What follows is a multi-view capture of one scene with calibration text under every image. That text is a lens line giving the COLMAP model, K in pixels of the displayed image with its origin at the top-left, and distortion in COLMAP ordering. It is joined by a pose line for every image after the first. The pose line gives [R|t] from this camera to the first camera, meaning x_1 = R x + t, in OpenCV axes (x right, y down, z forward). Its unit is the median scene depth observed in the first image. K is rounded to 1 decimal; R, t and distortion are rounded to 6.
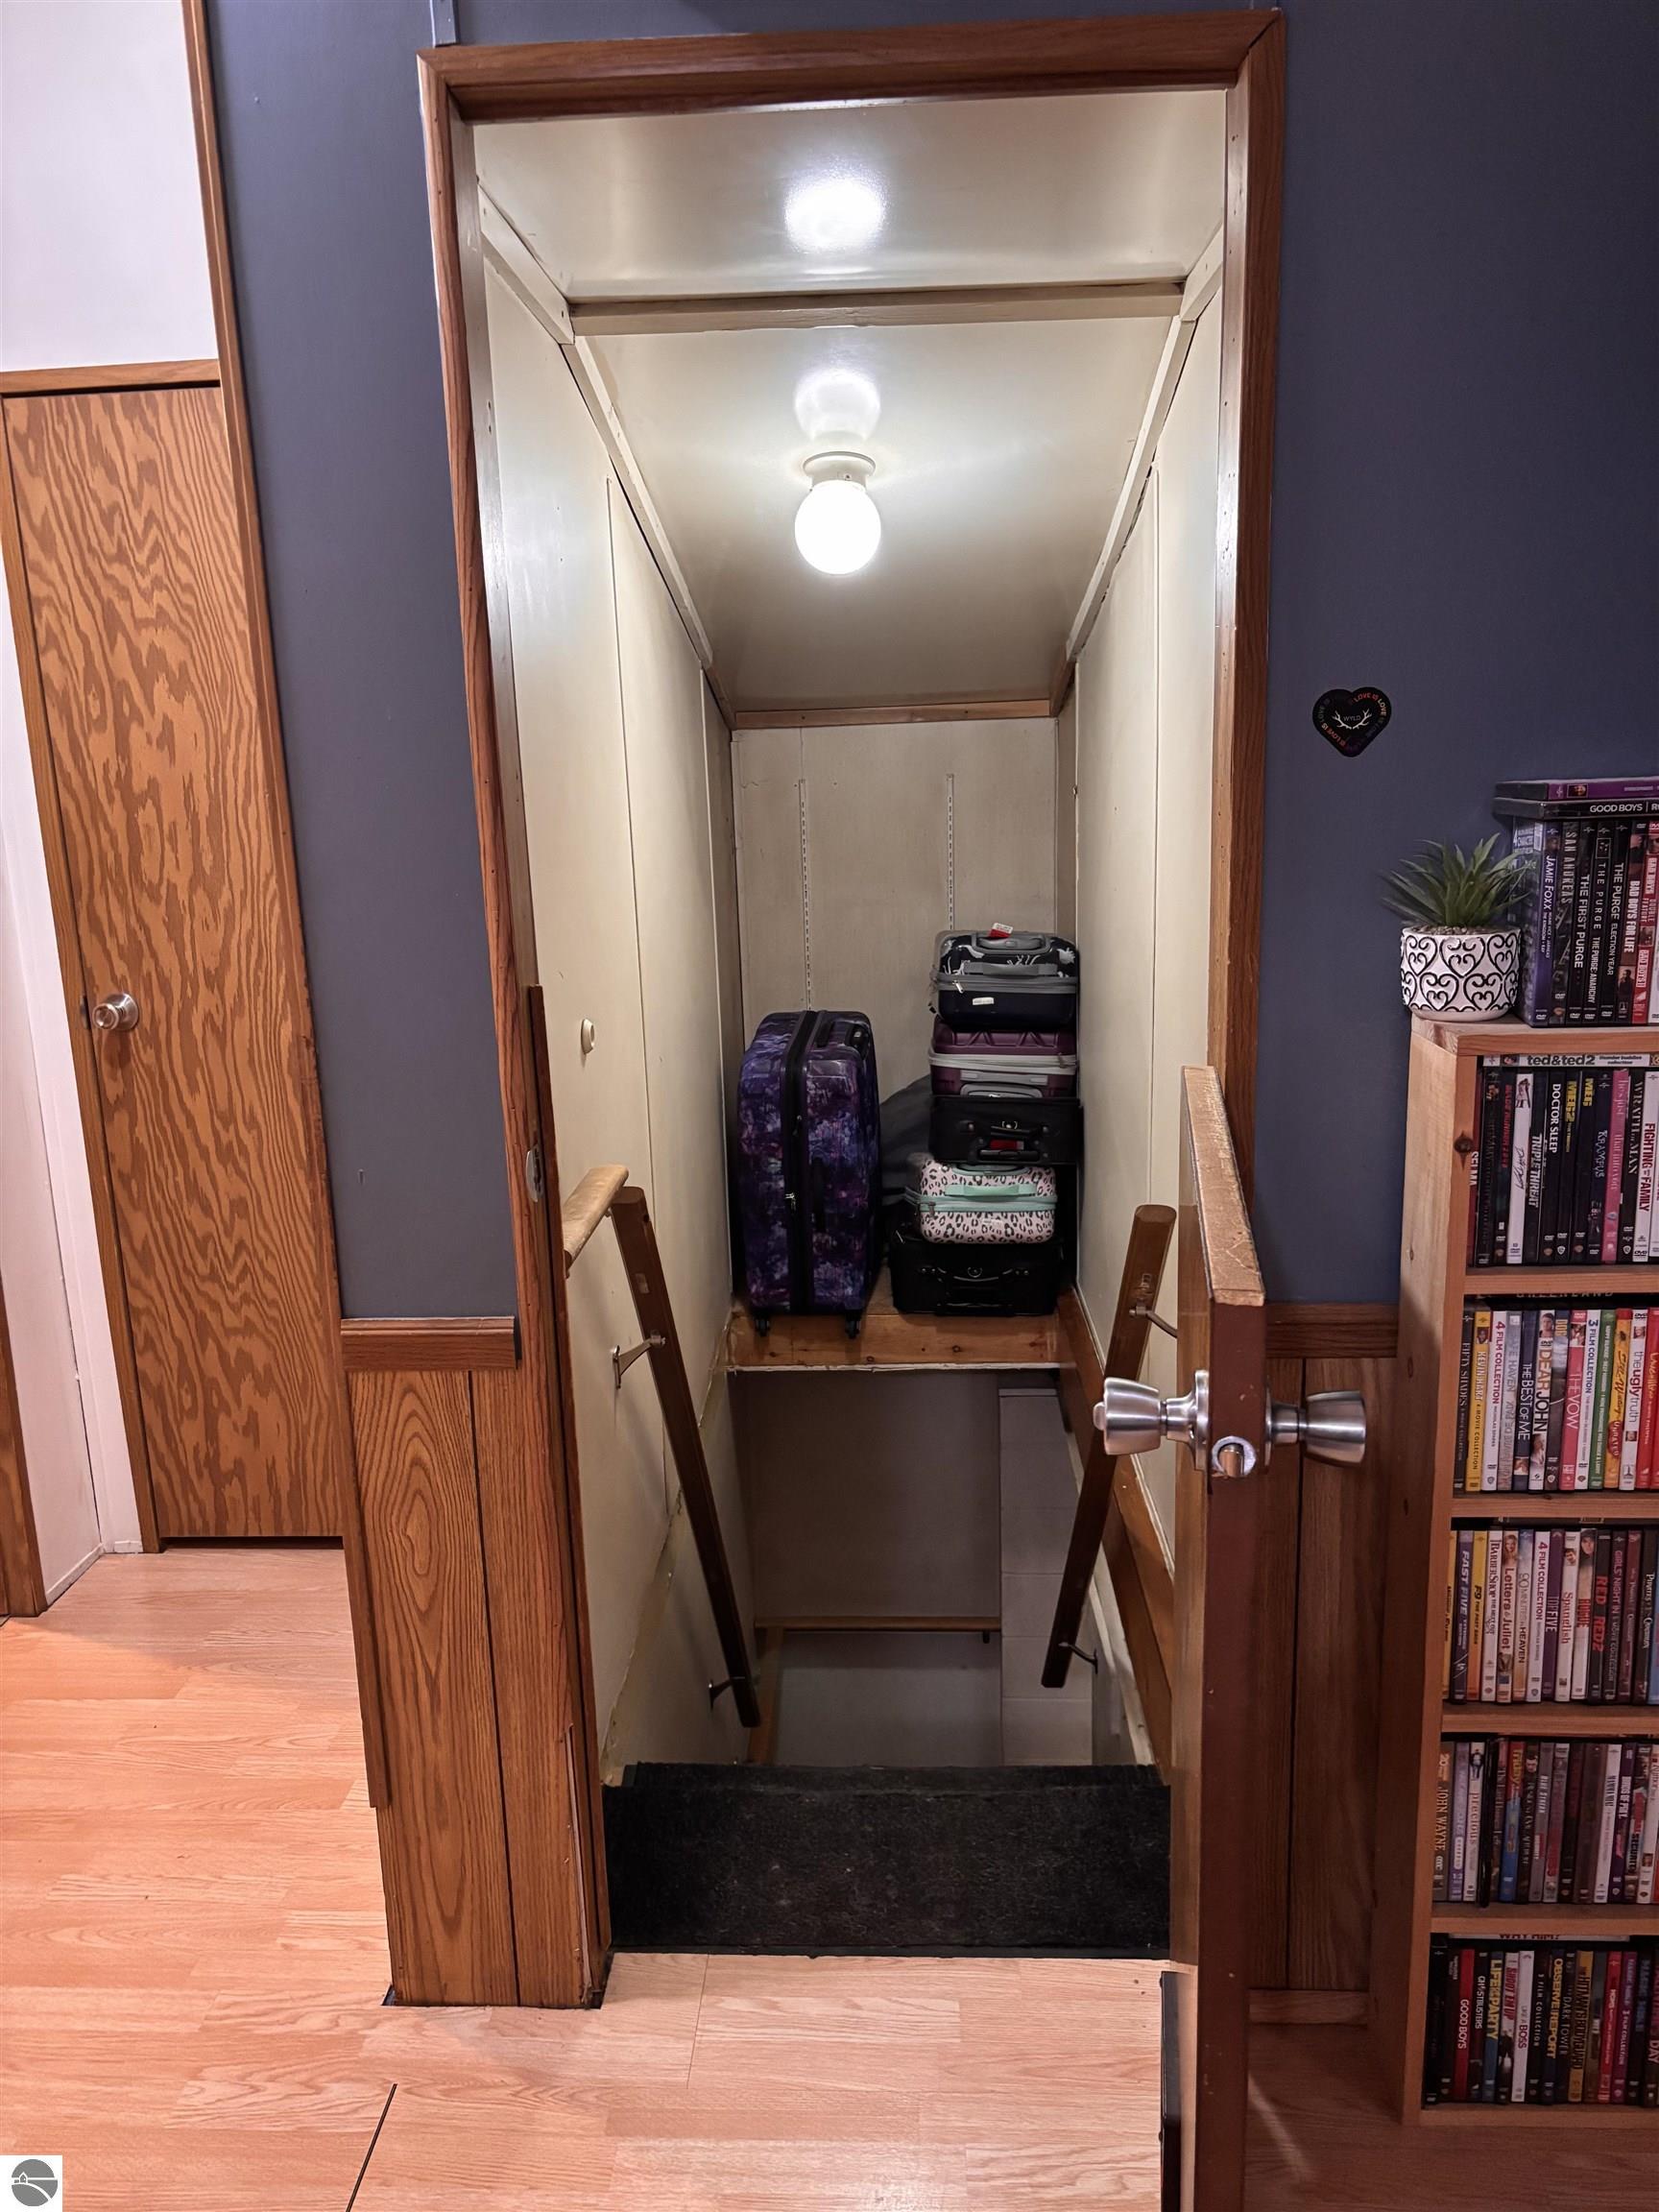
lens RADIAL K [[1671.0, 0, 826.7], [0, 1671.0, 1106.1], [0, 0, 1]] dist [0.015266, -0.018213]
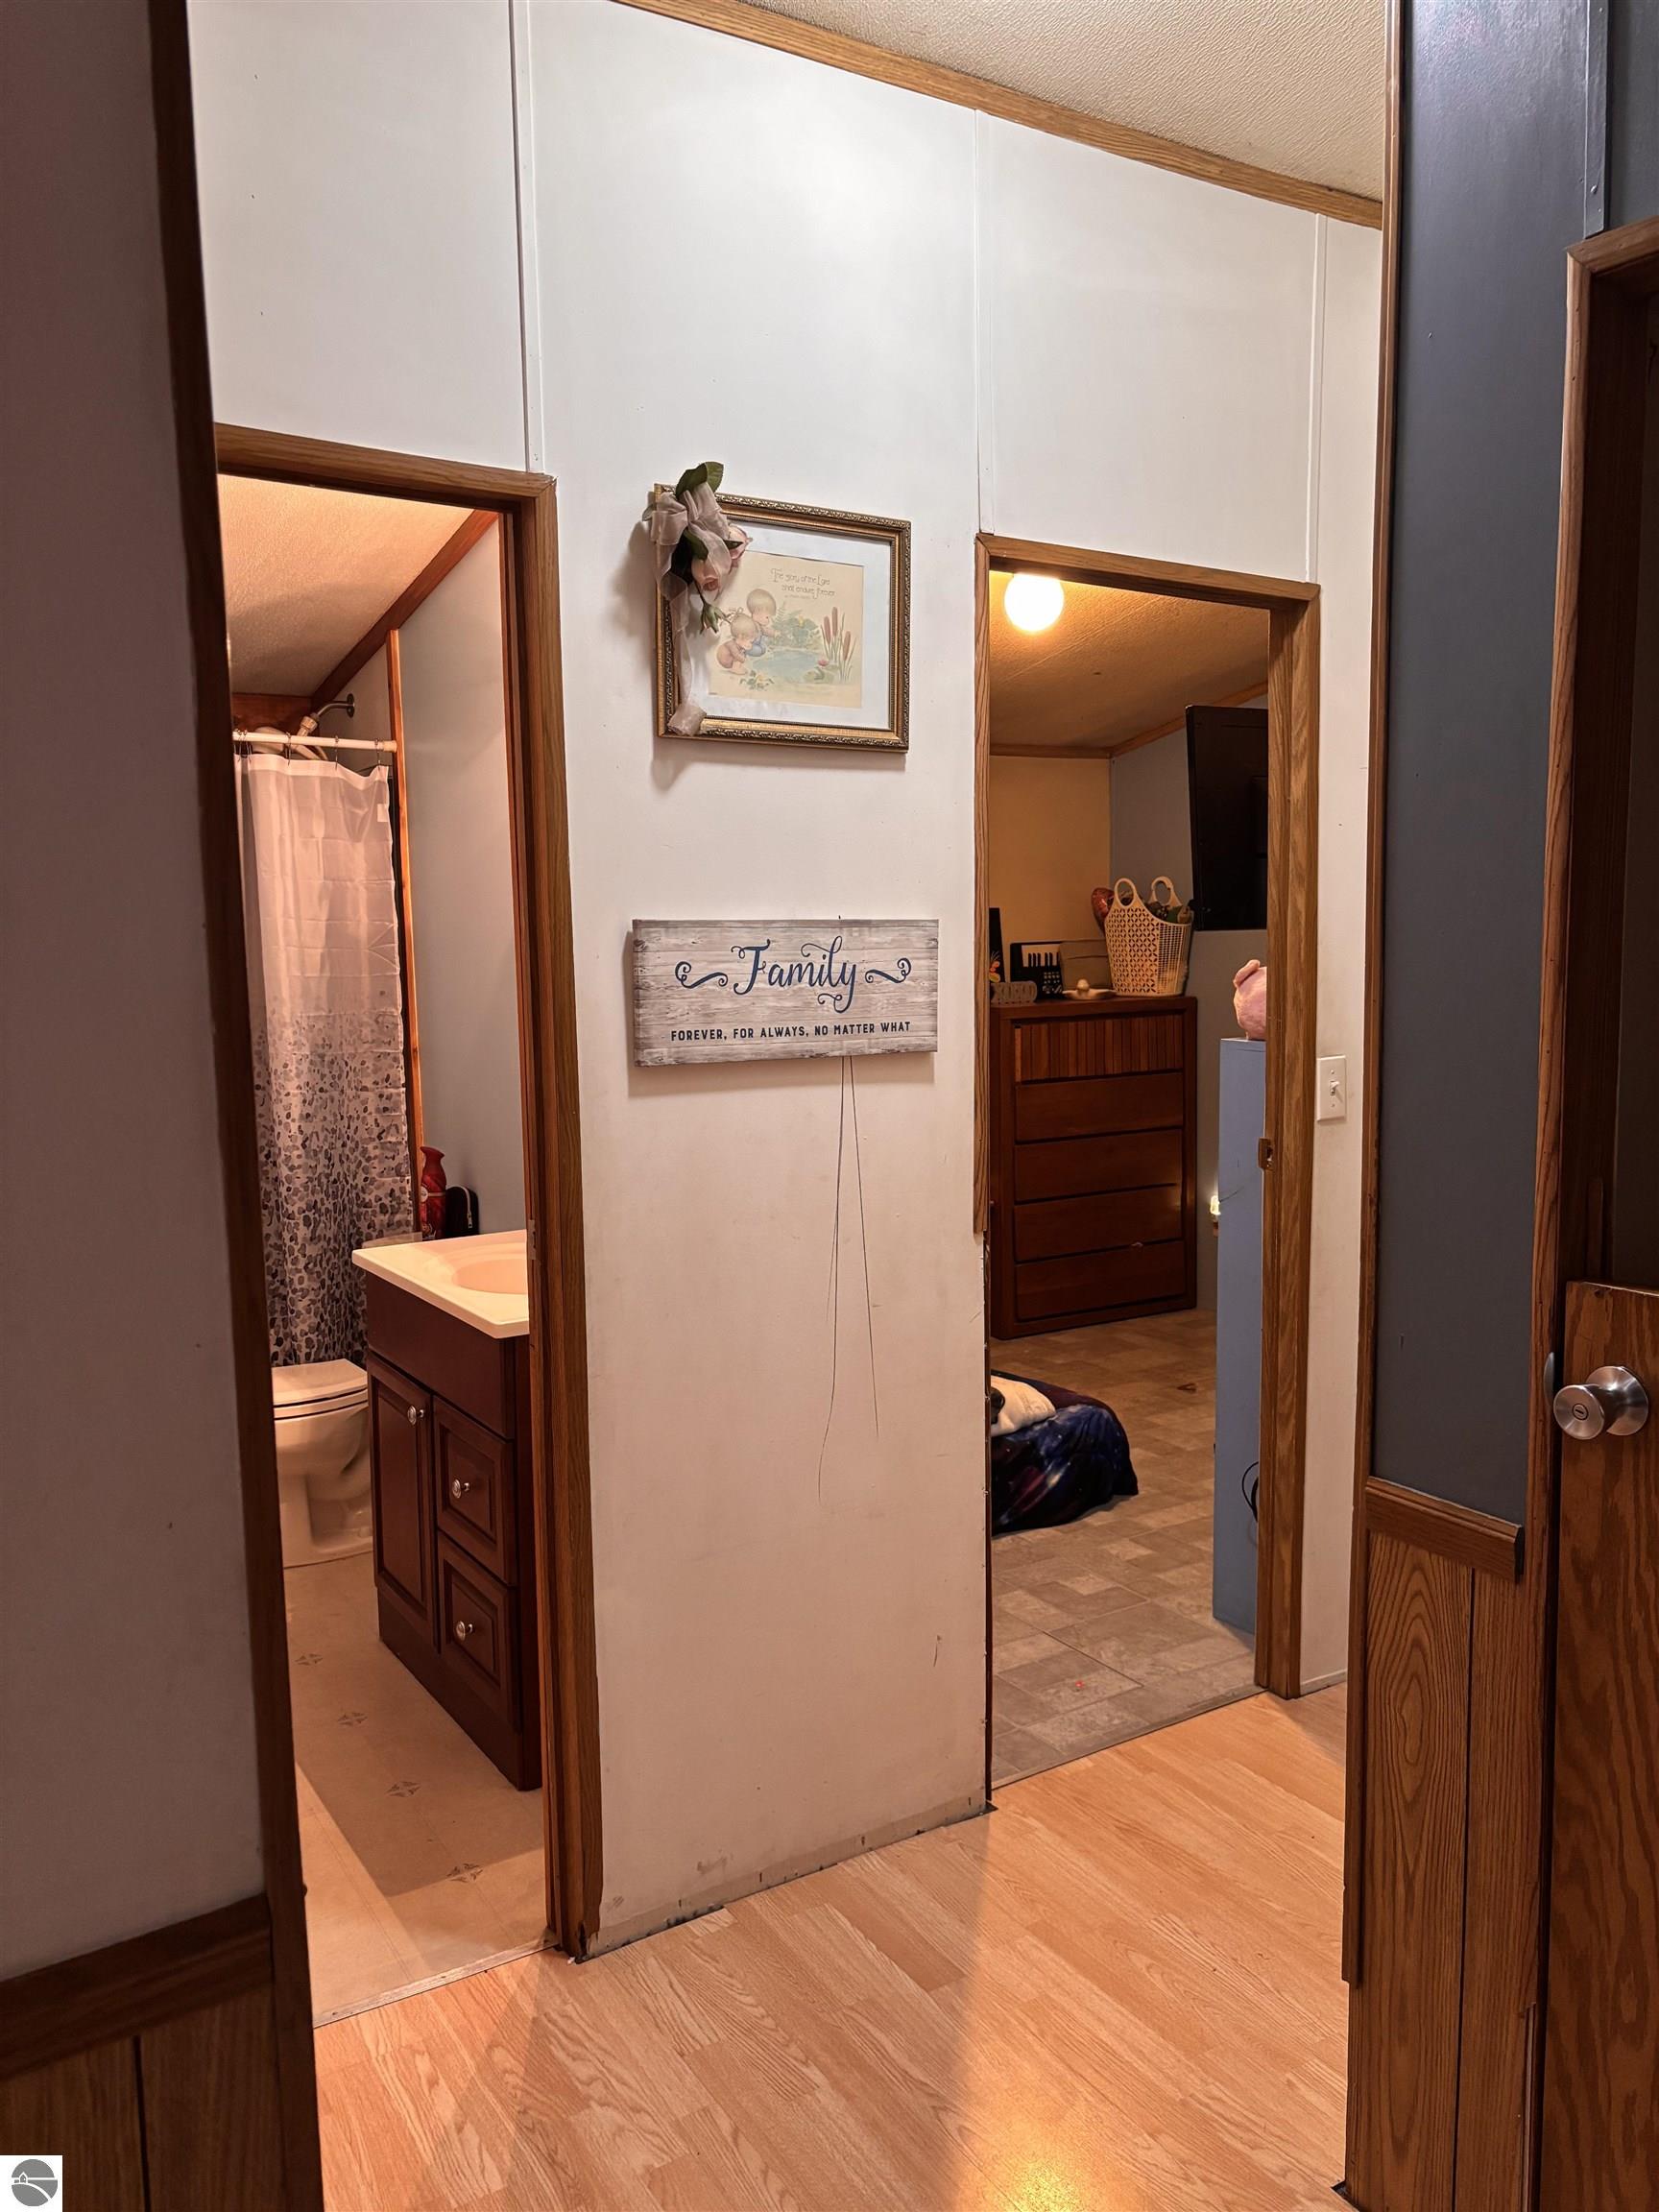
lens RADIAL K [[1671.0, 0, 825.1], [0, 1671.0, 1102.0], [0, 0, 1]] dist [0.015266, -0.018213]
pose [[0.575517, 0.113341, -0.809898, 0.305217], [-0.191740, 0.981445, 0.001097, -0.031112], [0.794995, 0.154658, 0.586570, 0.104129]]
